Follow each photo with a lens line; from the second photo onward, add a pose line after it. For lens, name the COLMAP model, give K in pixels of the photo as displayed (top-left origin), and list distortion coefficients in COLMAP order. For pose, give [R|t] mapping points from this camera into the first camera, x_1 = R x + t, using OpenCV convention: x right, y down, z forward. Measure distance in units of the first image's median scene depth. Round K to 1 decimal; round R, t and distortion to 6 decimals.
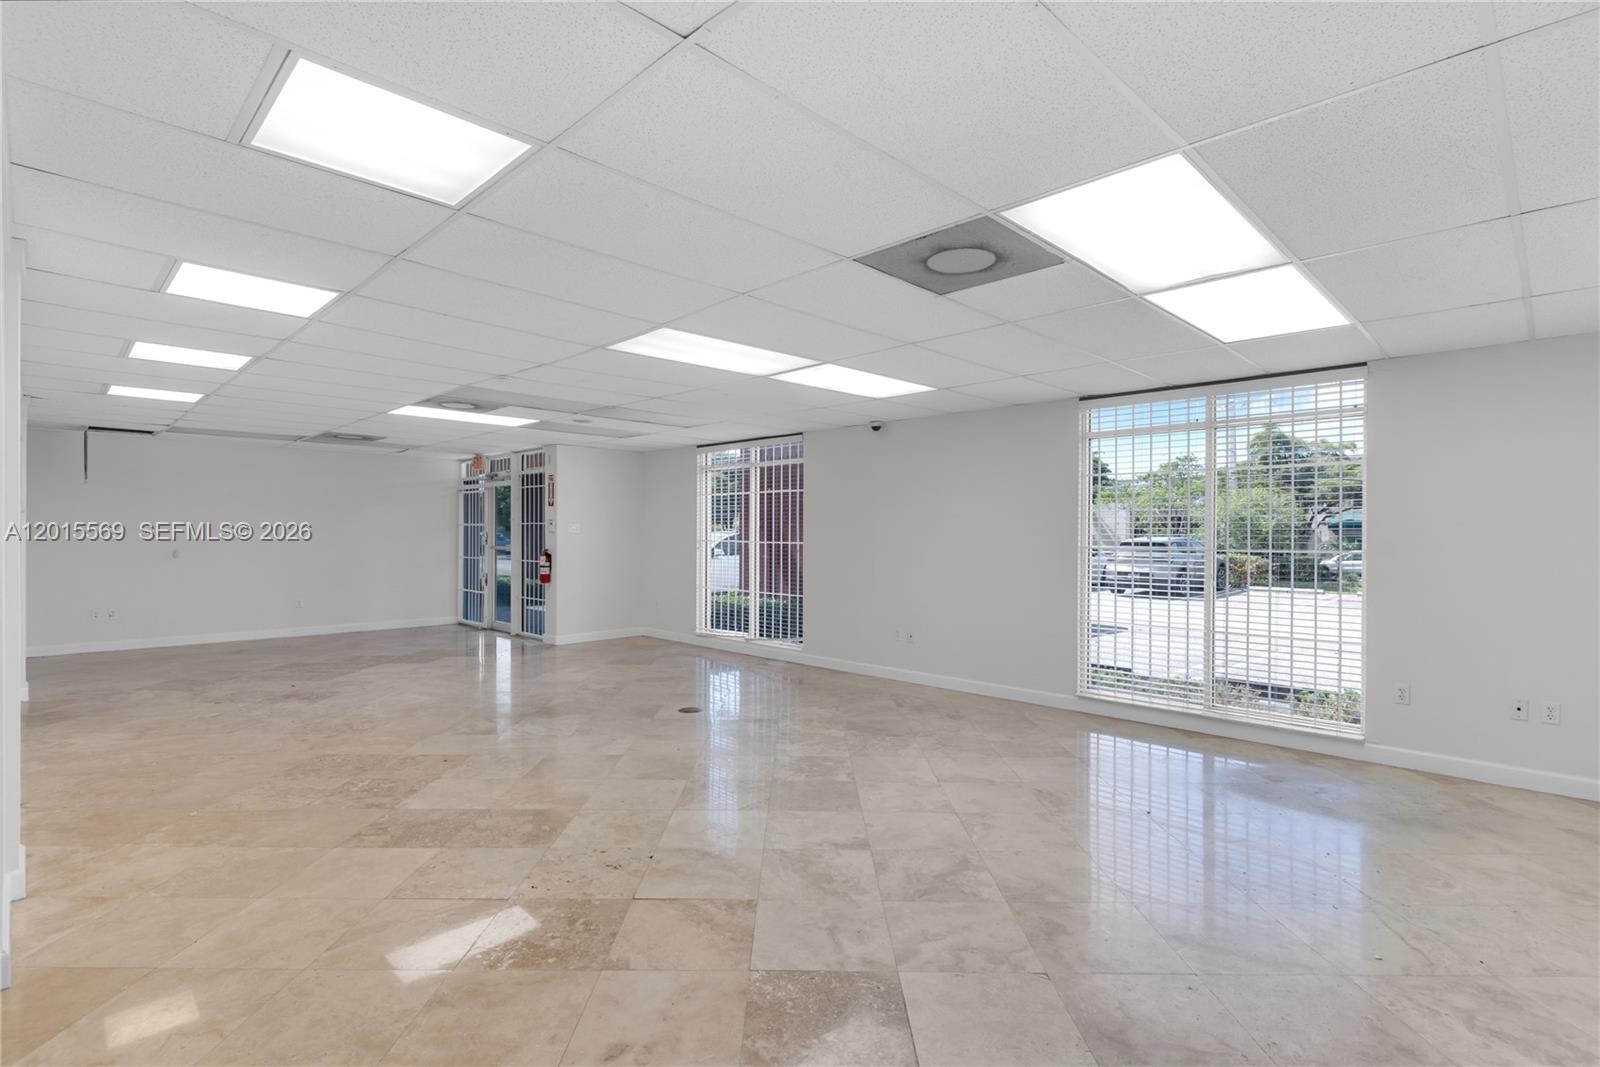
lens RADIAL K [[797.4, 0, 799.7], [0, 797.4, 533.6], [0, 0, 1]] dist [0.000620, 0.000738]
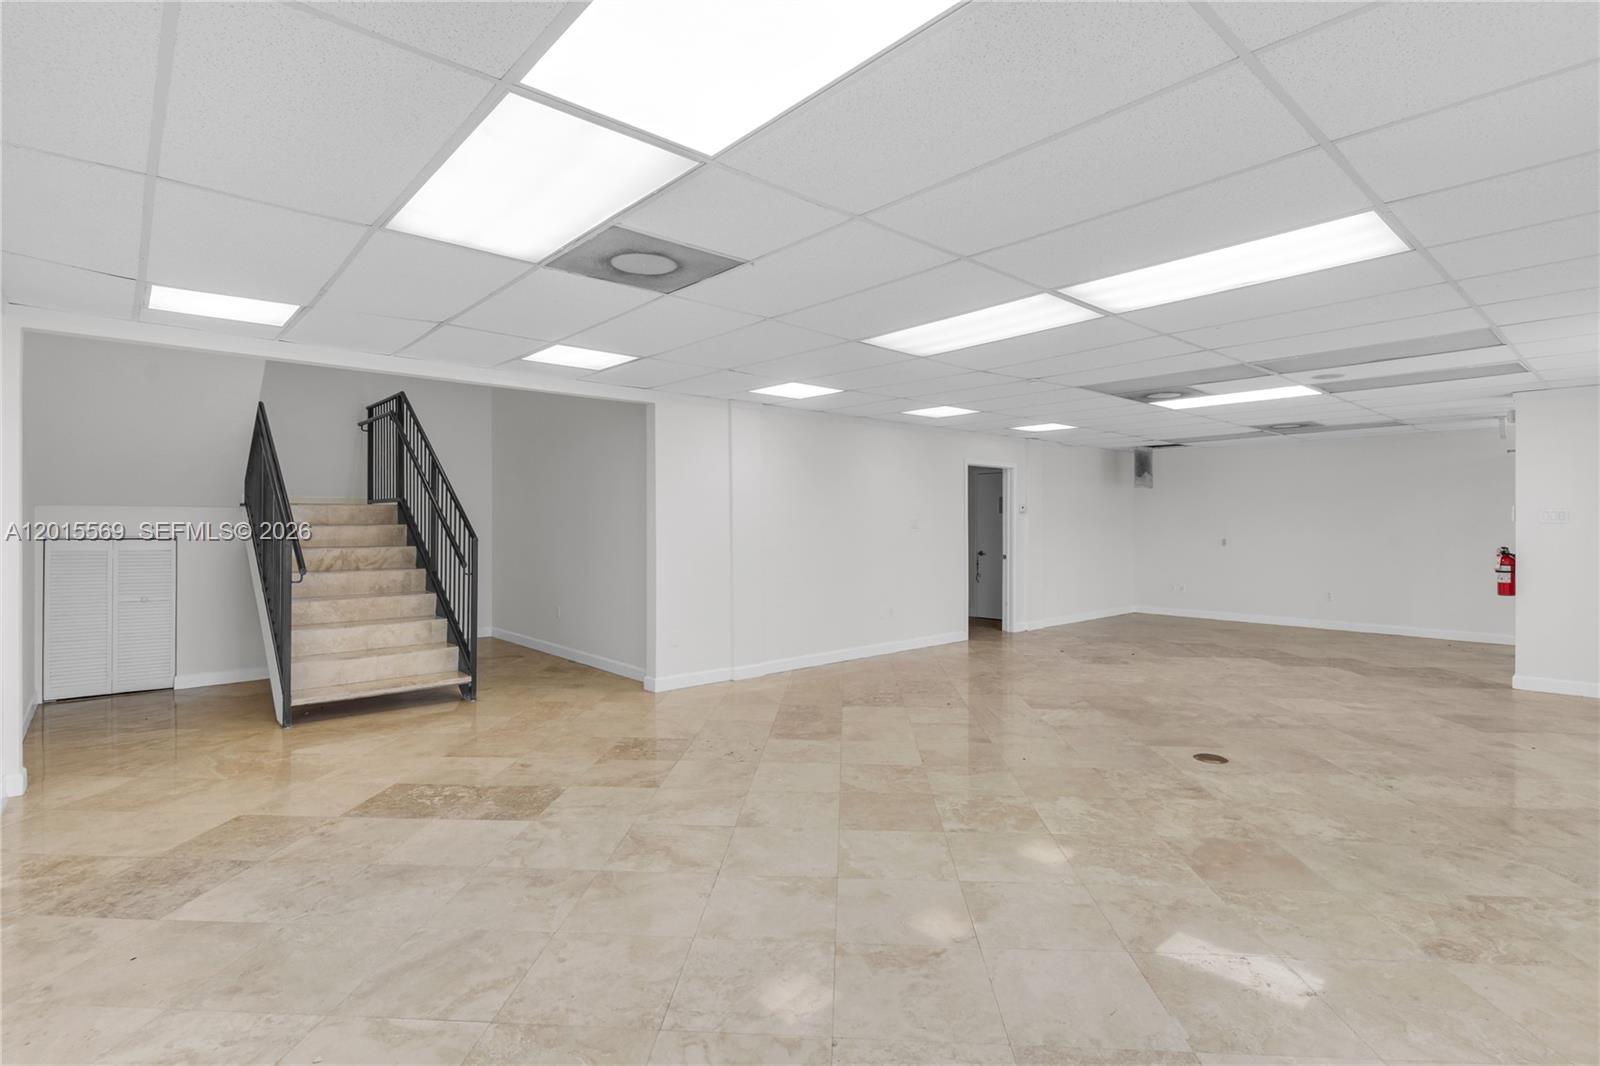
lens RADIAL K [[797.4, 0, 800.3], [0, 797.4, 529.4], [0, 0, 1]] dist [0.000620, 0.000738]
pose [[-0.095193, 0.004563, -0.995448, 1.233105], [0.001081, 0.999989, 0.004481, 0.003744], [0.995458, -0.000649, -0.095197, 1.307446]]
